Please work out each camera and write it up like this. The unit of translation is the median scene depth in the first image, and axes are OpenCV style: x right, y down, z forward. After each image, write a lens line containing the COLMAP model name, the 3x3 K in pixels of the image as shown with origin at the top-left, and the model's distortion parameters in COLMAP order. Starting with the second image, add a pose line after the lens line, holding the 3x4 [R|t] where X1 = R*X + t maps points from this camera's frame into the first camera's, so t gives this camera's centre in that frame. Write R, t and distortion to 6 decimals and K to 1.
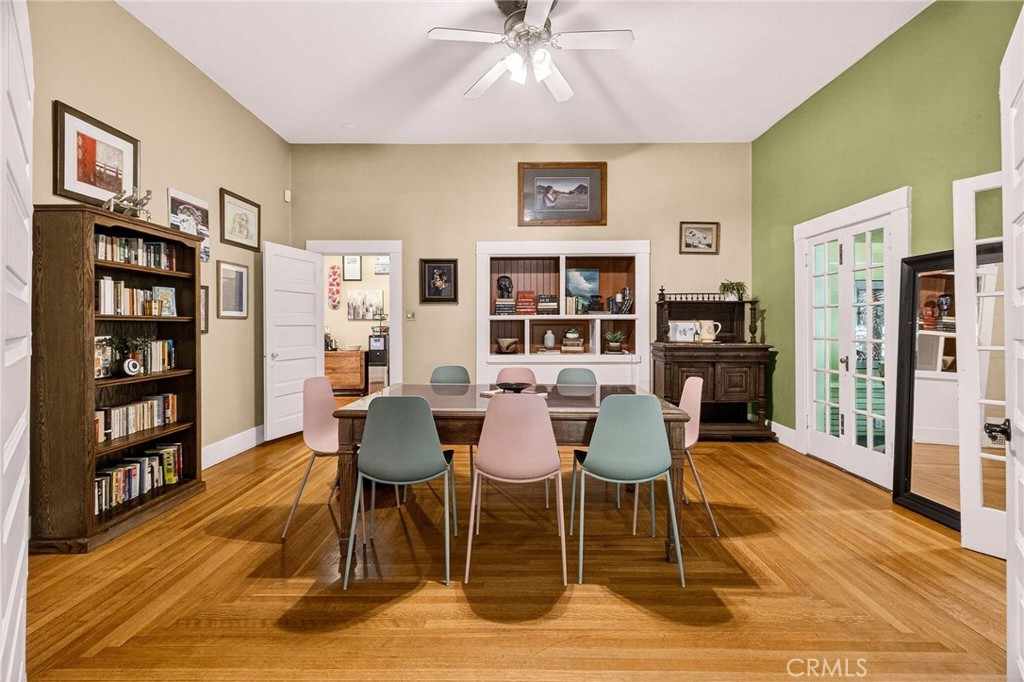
lens RADIAL K [[441.9, 0, 510.7], [0, 441.9, 335.2], [0, 0, 1]] dist [0.003640, 0.000262]
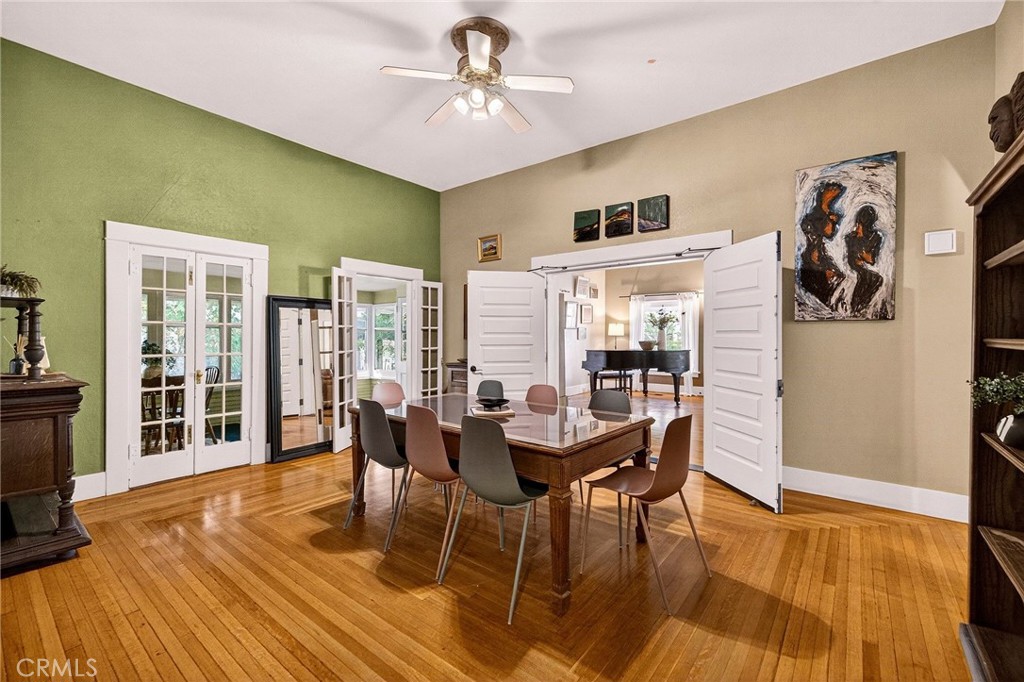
lens RADIAL K [[441.9, 0, 510.7], [0, 441.9, 335.2], [0, 0, 1]] dist [0.003640, 0.000262]
pose [[-0.797688, -0.002407, 0.603066, -0.660948], [0.017641, 0.999471, 0.027325, -0.076561], [-0.602813, 0.032436, -0.797223, 1.767115]]
